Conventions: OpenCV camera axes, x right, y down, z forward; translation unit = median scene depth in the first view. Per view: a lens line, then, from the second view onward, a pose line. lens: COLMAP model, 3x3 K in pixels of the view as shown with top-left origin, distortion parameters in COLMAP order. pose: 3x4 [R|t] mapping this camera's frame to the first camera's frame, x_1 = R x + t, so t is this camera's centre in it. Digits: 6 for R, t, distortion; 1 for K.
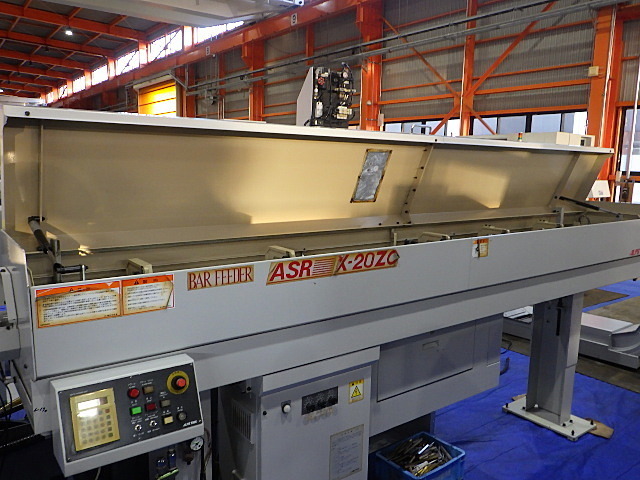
lens RADIAL K [[535.1, 0, 320.1], [0, 535.1, 242.9], [0, 0, 1]] dist [-0.000693, -0.001901]
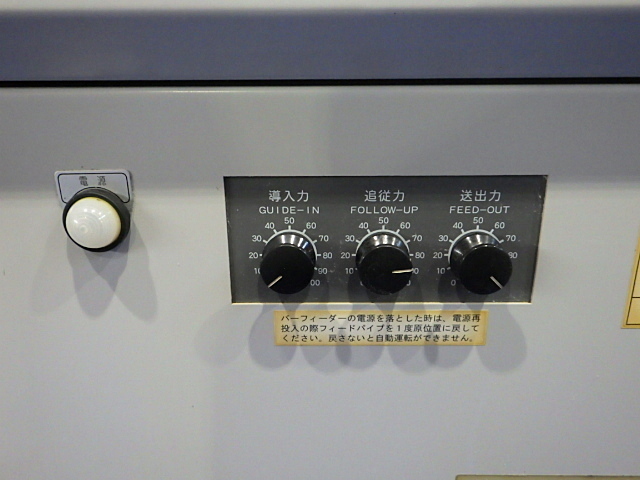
lens RADIAL K [[535.1, 0, 320.1], [0, 535.1, 242.9], [0, 0, 1]] dist [-0.000693, -0.001901]
pose [[0.790858, 0.178410, -0.585418, 0.070979], [-0.069886, 0.976635, 0.203225, 0.262652], [0.607997, -0.119810, 0.784847, 0.862665]]
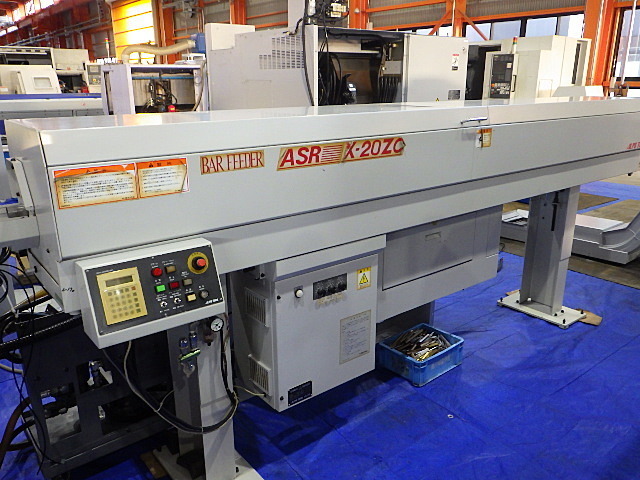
lens RADIAL K [[535.1, 0, 320.1], [0, 535.1, 242.9], [0, 0, 1]] dist [-0.000693, -0.001901]
pose [[0.999406, -0.029808, 0.017277, -0.034464], [0.026935, 0.988671, 0.147664, 0.056085], [-0.021483, -0.147111, 0.988887, -0.013839]]
